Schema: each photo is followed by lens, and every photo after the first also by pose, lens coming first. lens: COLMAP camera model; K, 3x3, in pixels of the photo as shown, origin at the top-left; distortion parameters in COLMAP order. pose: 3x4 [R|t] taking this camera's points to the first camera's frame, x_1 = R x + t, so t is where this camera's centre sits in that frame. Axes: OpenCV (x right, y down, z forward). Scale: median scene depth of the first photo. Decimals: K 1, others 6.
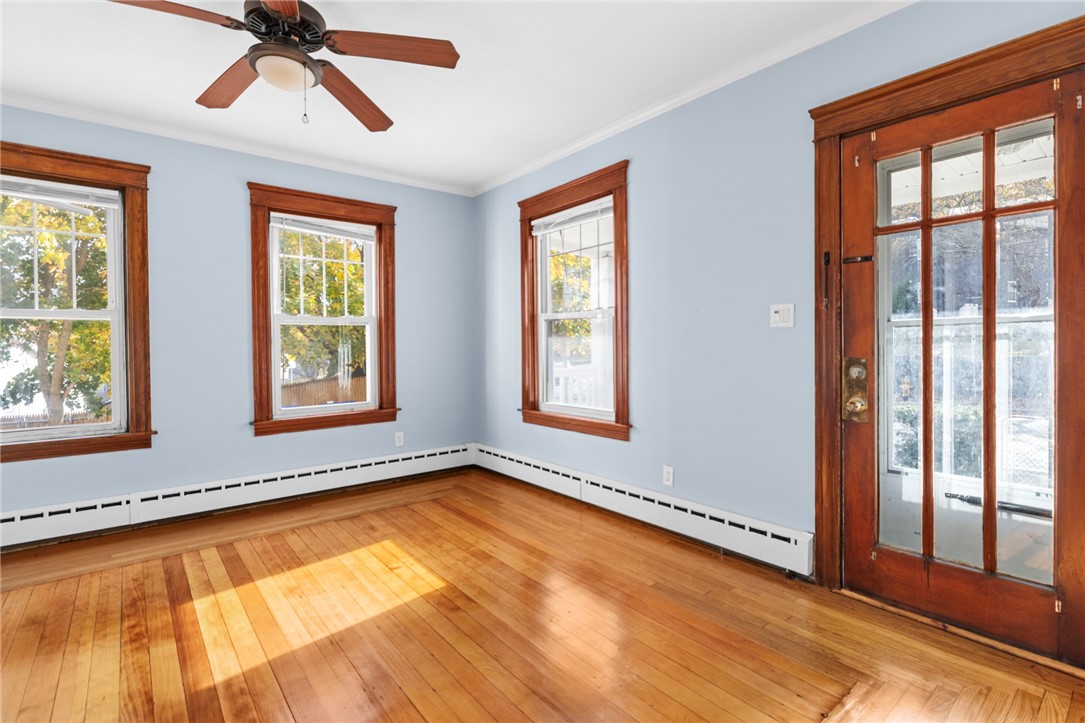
lens RADIAL K [[513.6, 0, 547.3], [0, 513.6, 352.7], [0, 0, 1]] dist [-0.000513, -0.000244]
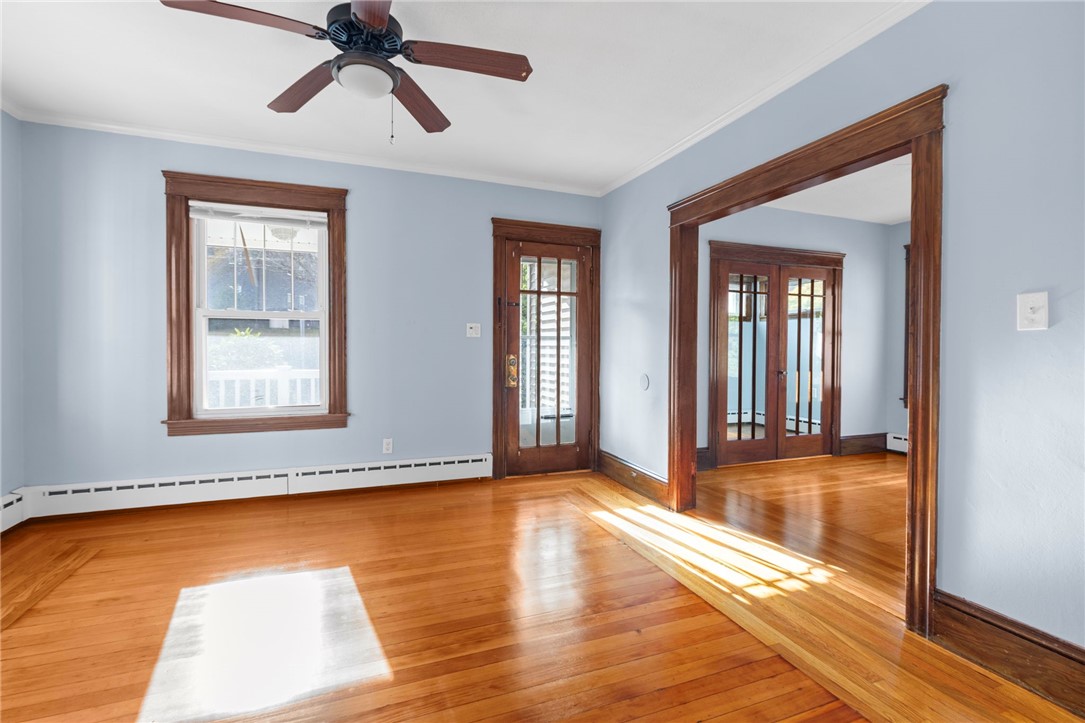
lens RADIAL K [[513.6, 0, 547.3], [0, 513.6, 352.7], [0, 0, 1]] dist [-0.000513, -0.000244]
pose [[0.287815, -0.001328, 0.957685, -1.113679], [0.002363, 0.999997, 0.000676, 0.000967], [-0.957683, 0.002068, 0.287817, 0.285553]]
